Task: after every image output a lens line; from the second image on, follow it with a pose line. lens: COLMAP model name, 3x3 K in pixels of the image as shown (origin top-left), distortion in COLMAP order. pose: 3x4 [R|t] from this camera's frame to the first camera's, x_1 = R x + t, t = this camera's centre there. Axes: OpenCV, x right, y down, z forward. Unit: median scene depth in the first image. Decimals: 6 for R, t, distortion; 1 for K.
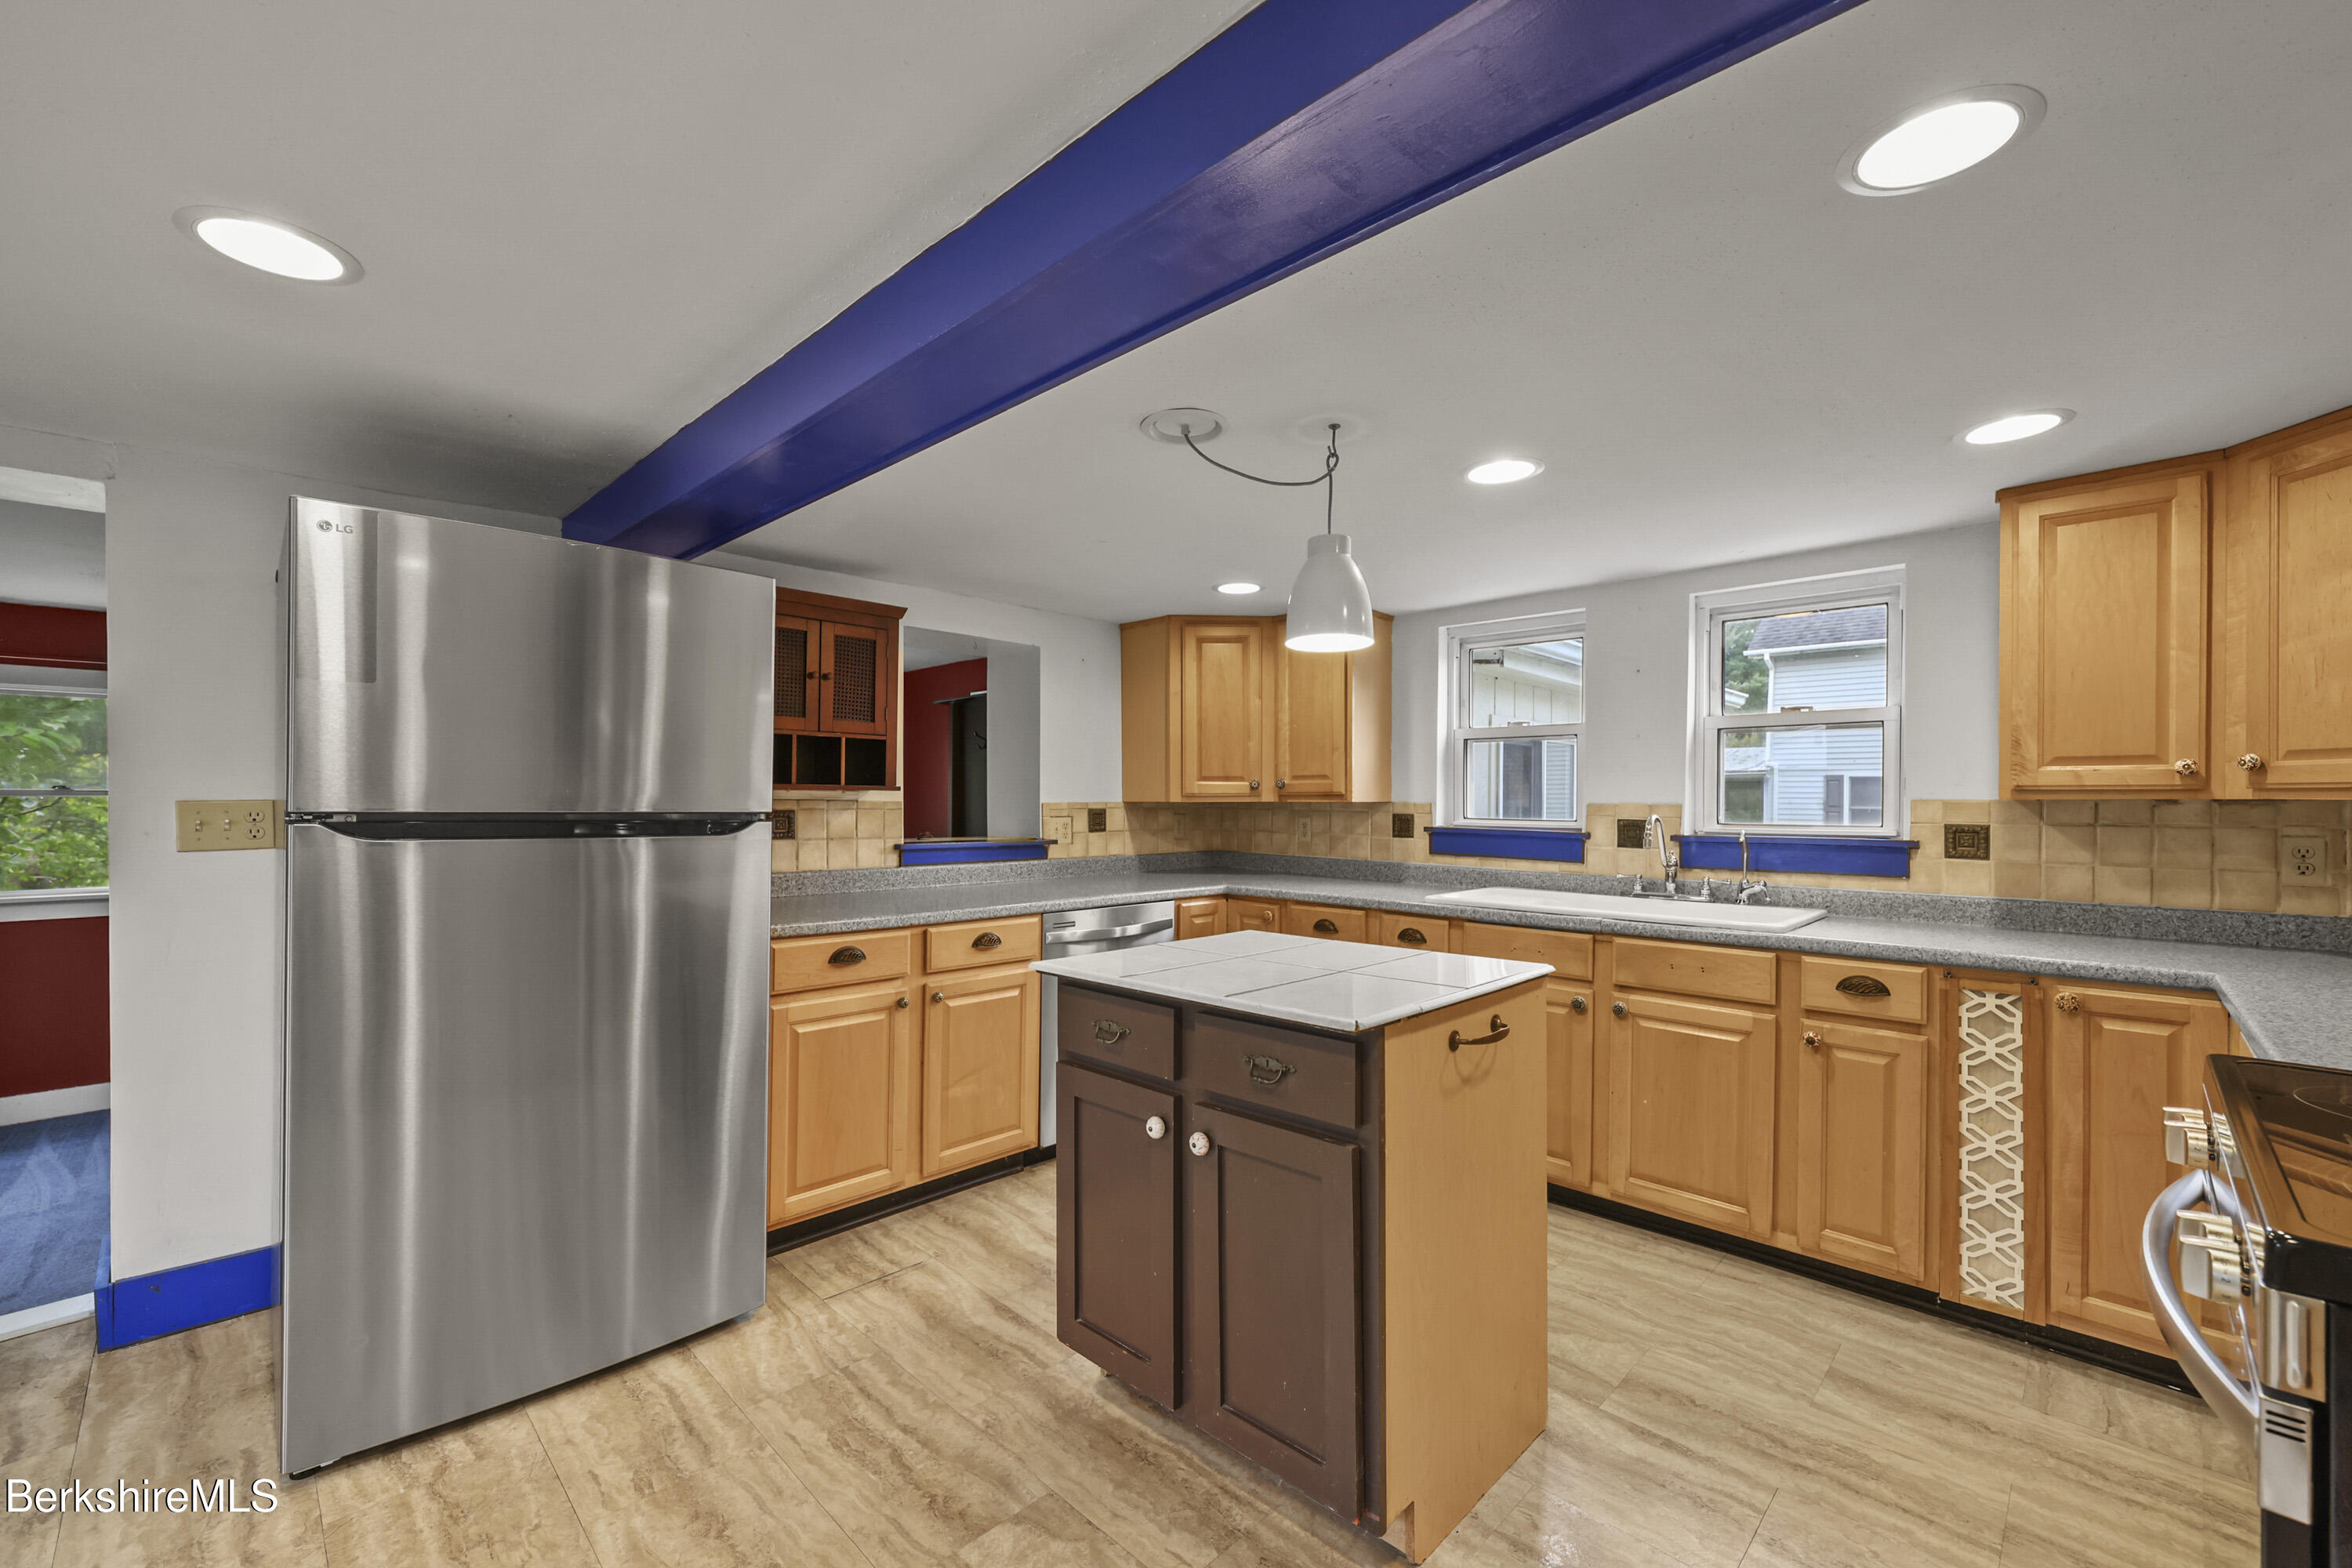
lens RADIAL K [[947.3, 0, 1184.0], [0, 947.3, 800.8], [0, 0, 1]] dist [-0.002259, -0.000114]
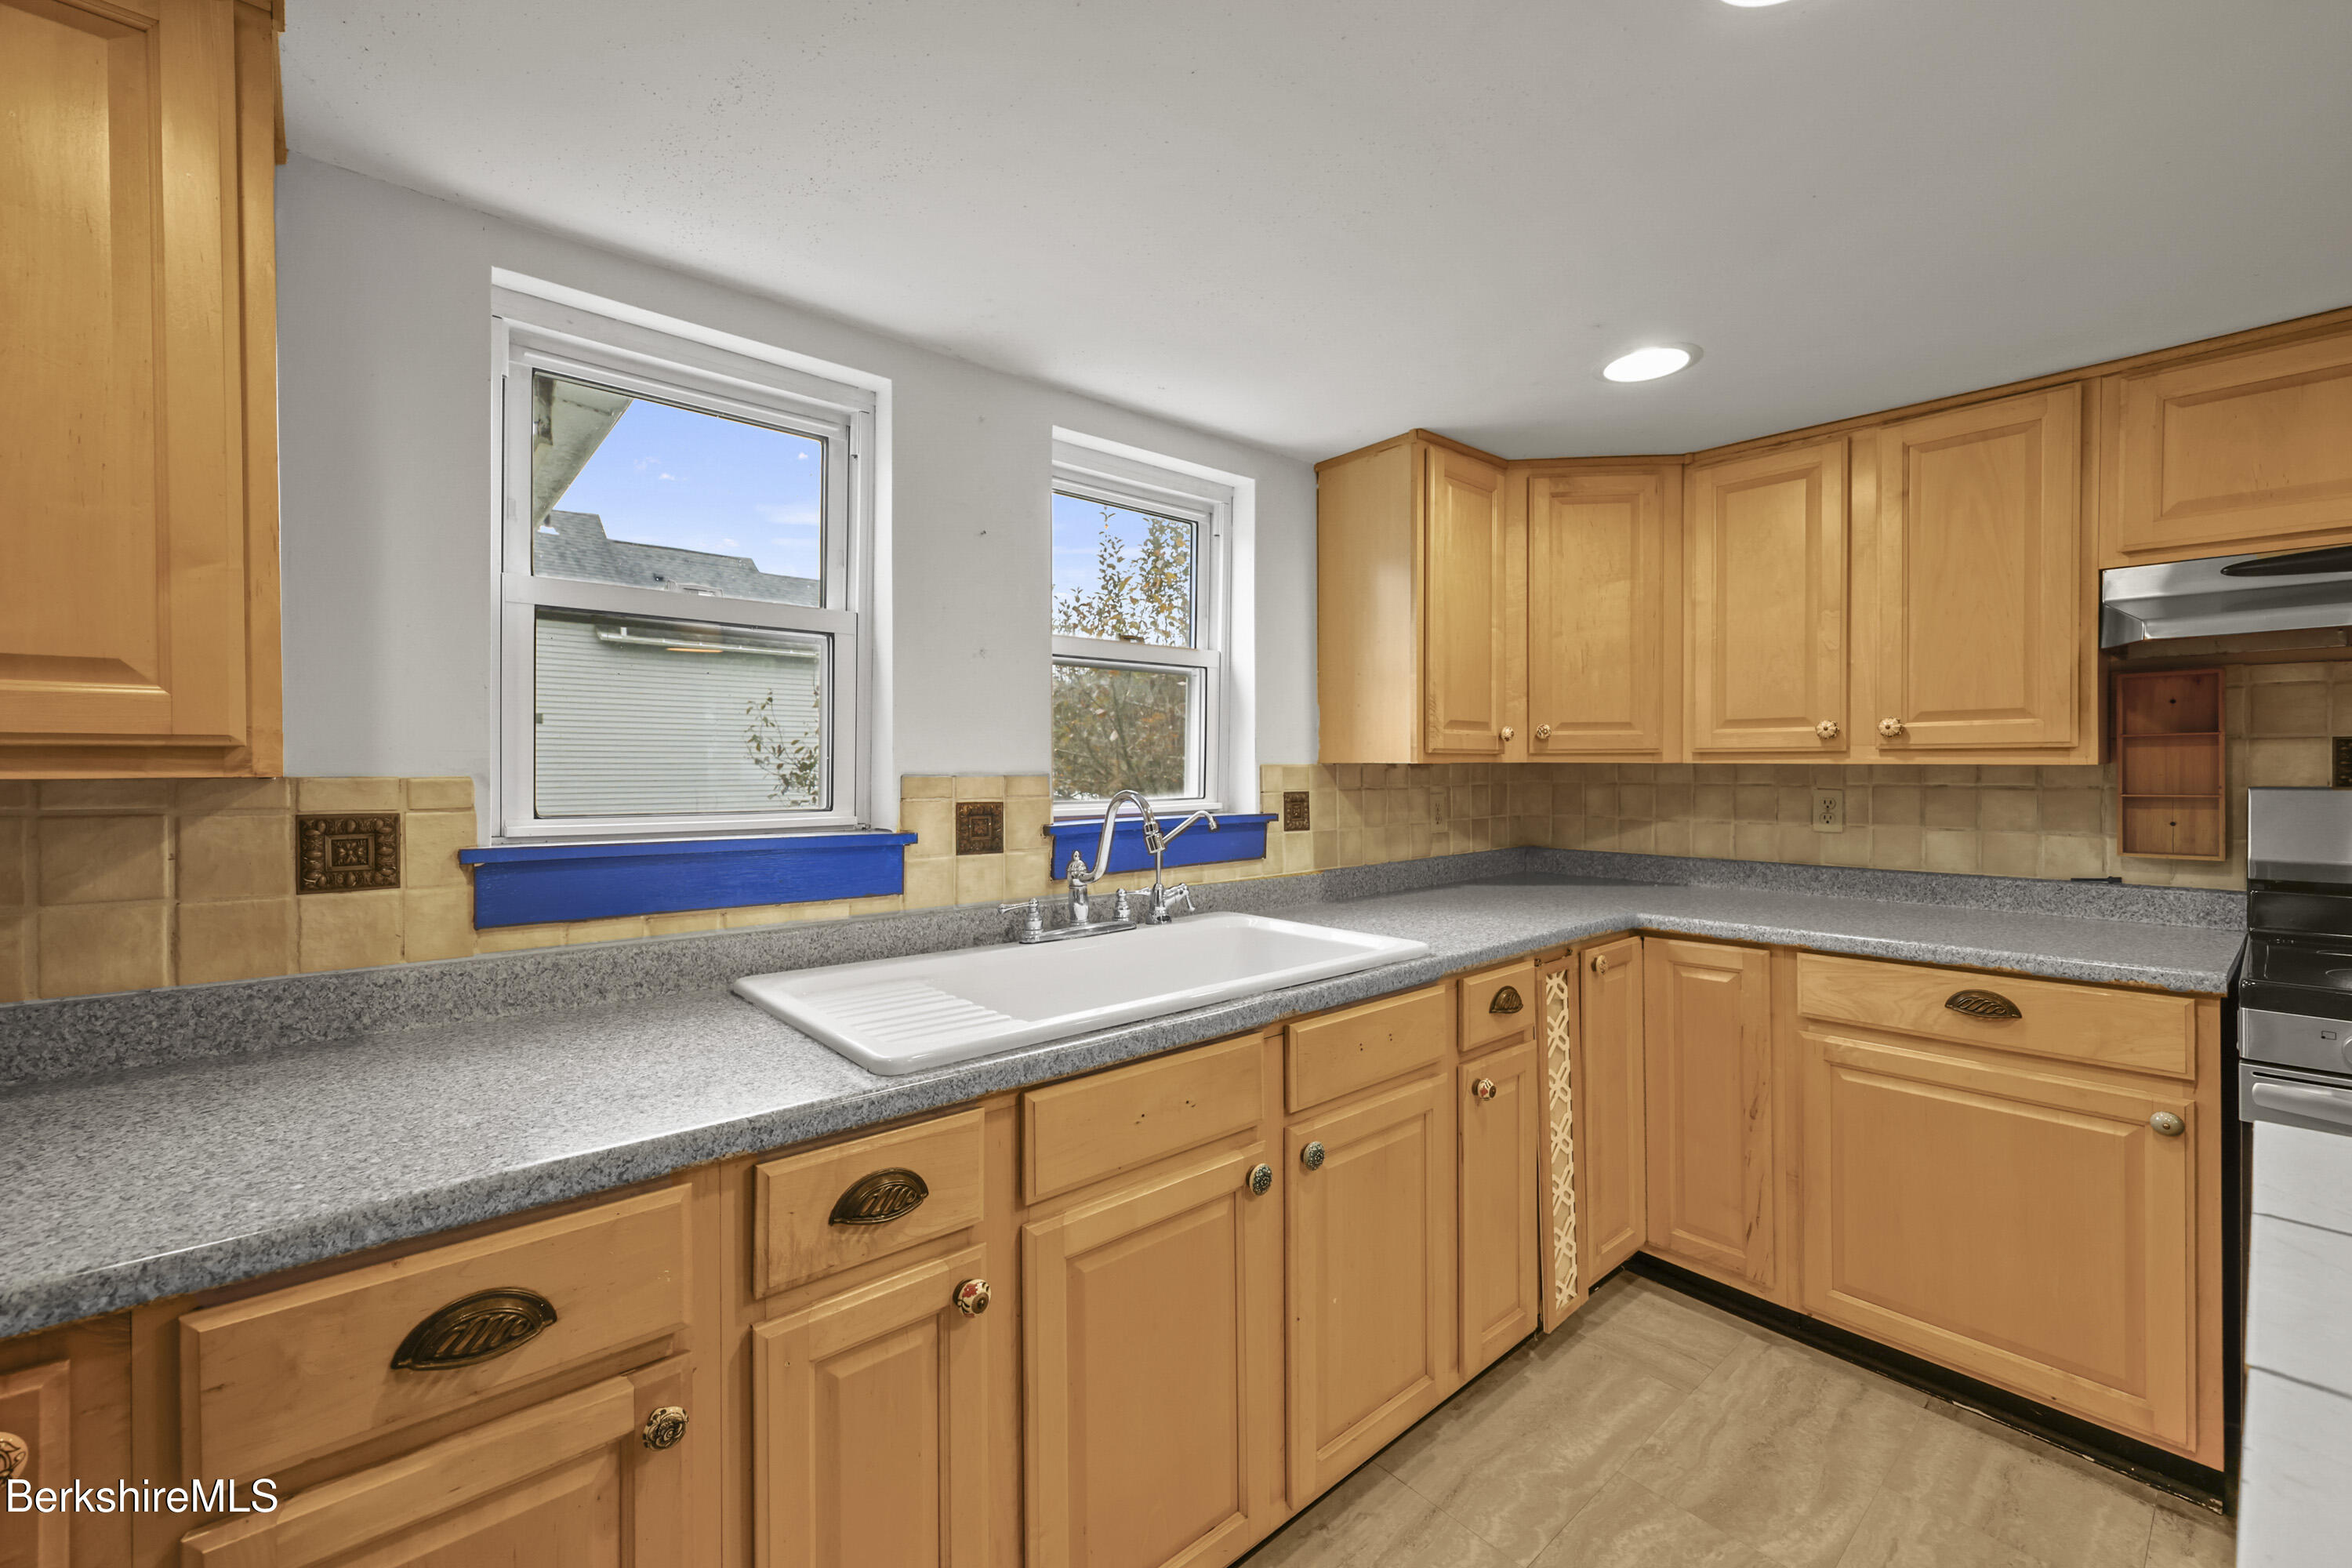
lens RADIAL K [[947.3, 0, 1177.6], [0, 947.3, 779.1], [0, 0, 1]] dist [-0.002259, -0.000114]
pose [[0.090676, -0.015115, 0.995766, -0.082821], [0.005850, 0.999876, 0.014644, -0.001071], [-0.995863, 0.004497, 0.090753, 1.131855]]
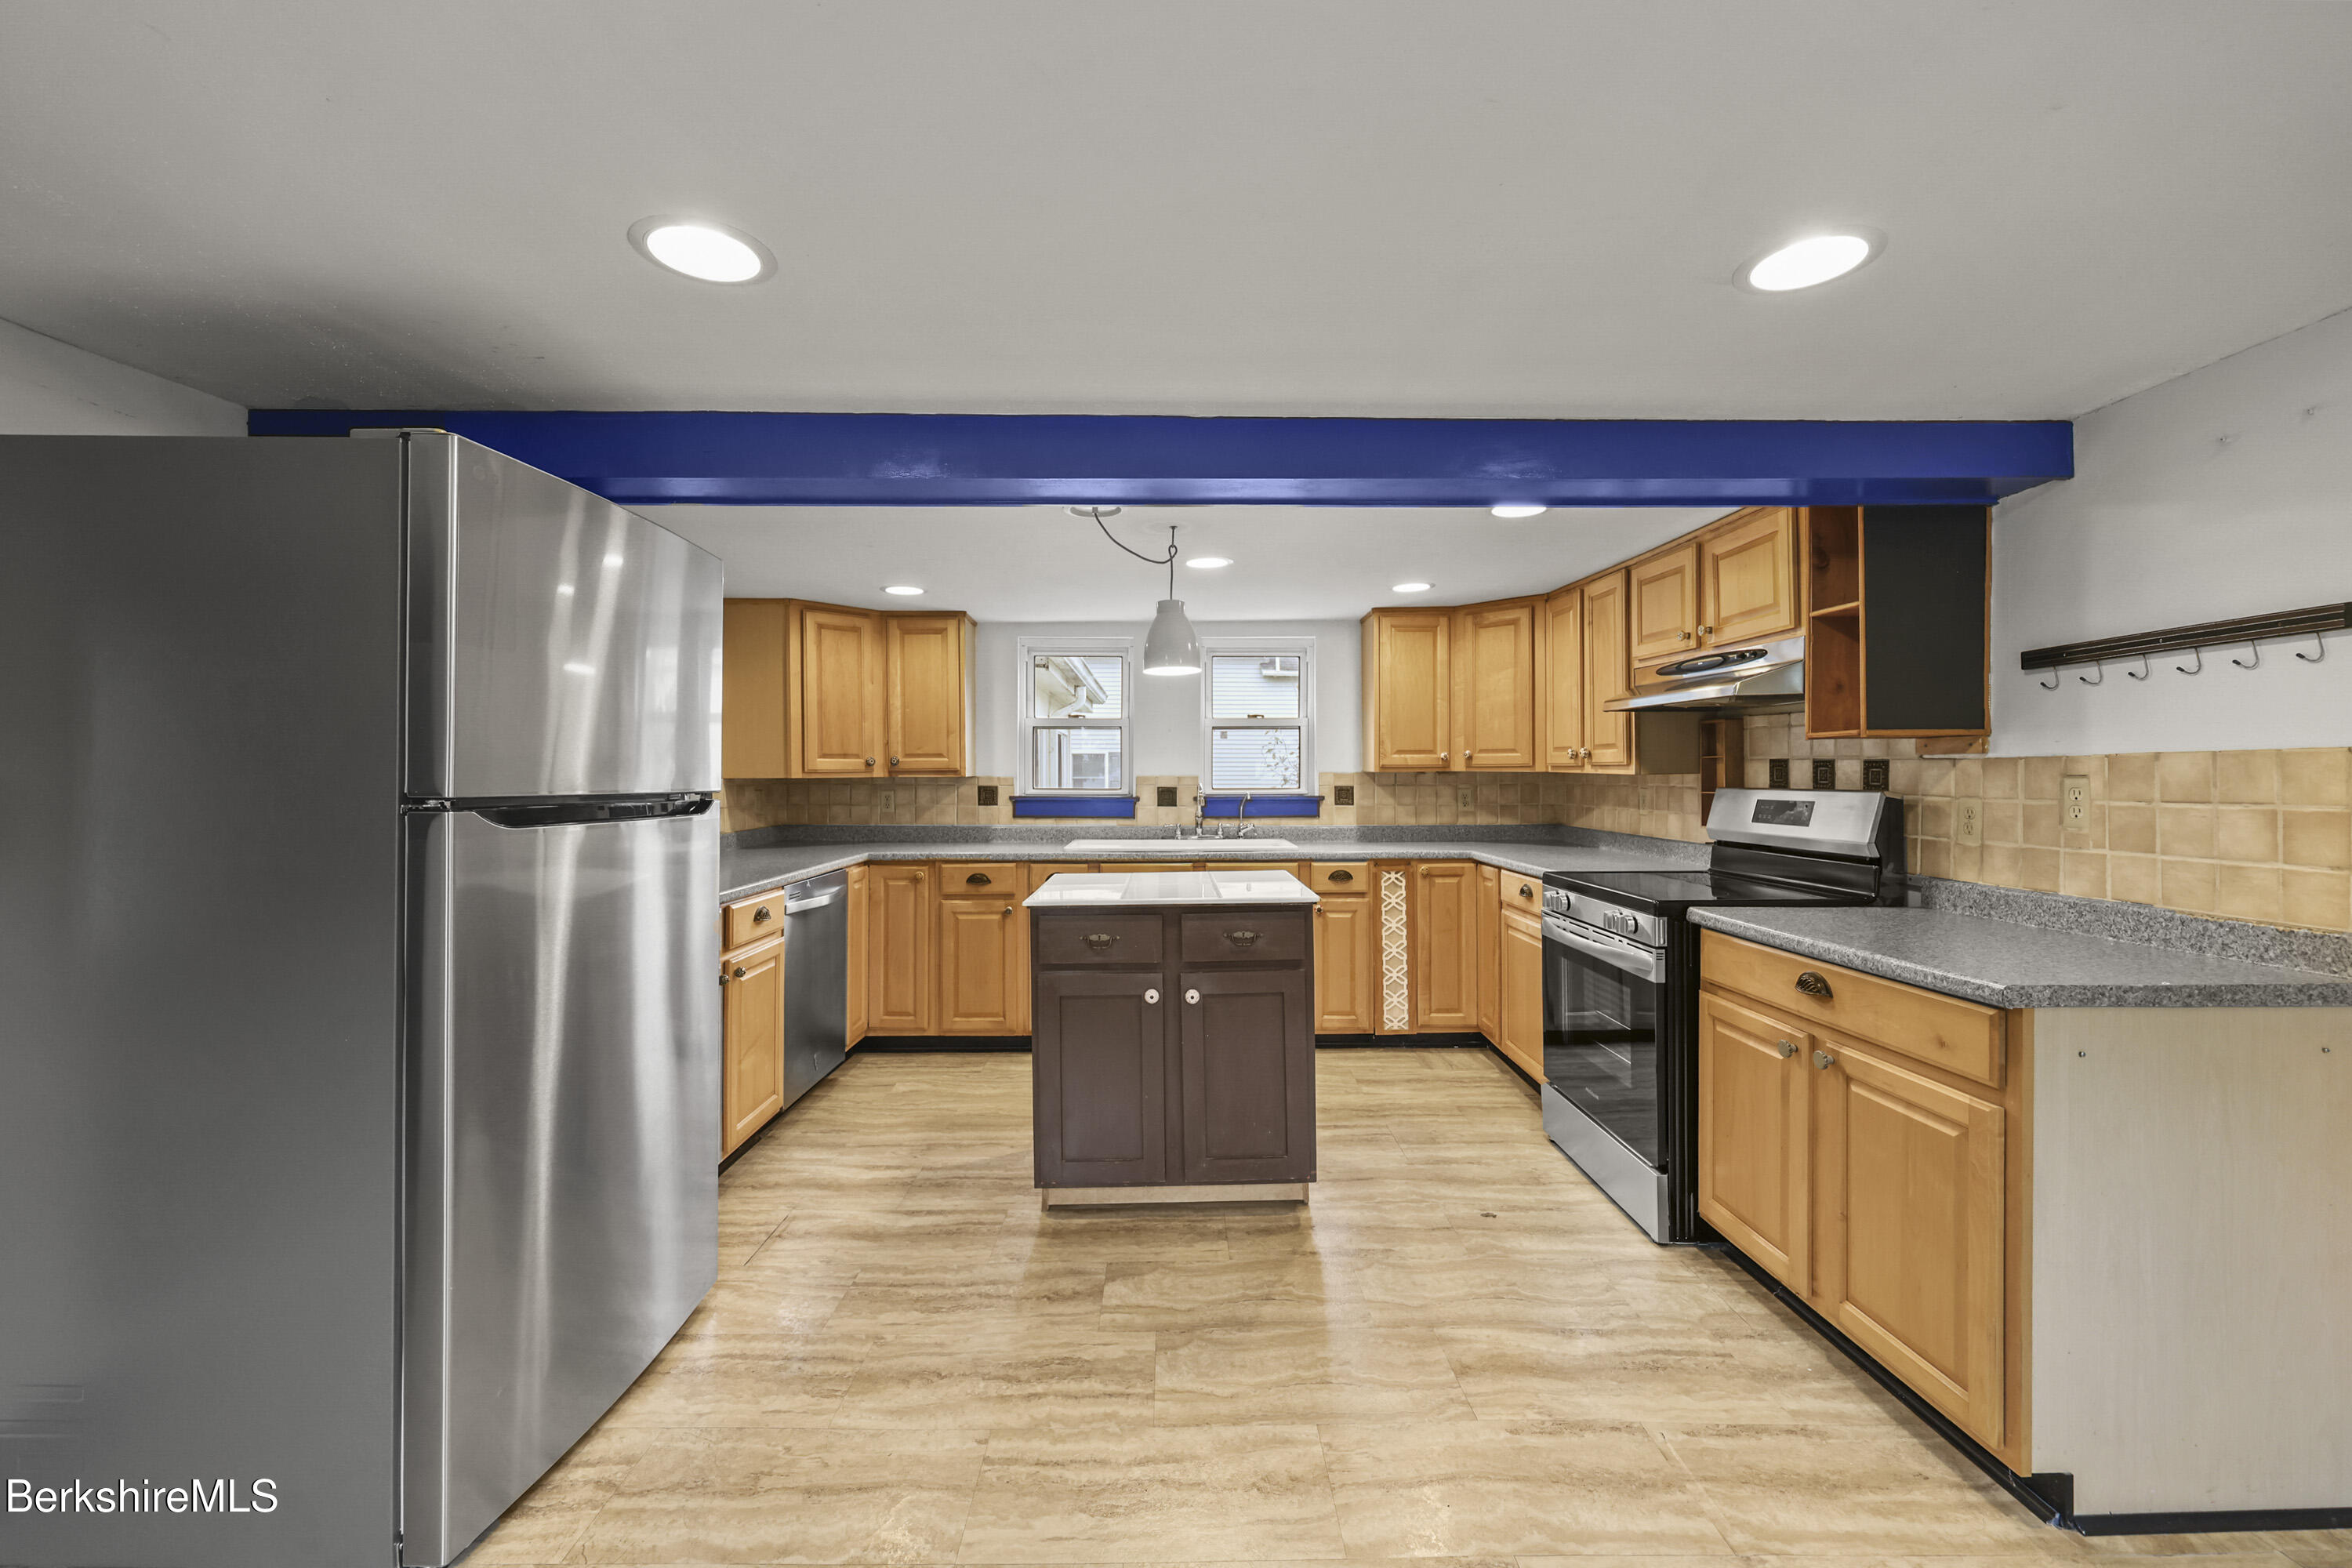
lens RADIAL K [[947.3, 0, 1175.1], [0, 947.3, 775.6], [0, 0, 1]] dist [-0.002259, -0.000114]
pose [[0.709076, -0.008380, 0.705082, -0.738634], [0.007087, 0.999964, 0.004757, -0.006148], [-0.705097, 0.001623, 0.709109, -0.057915]]
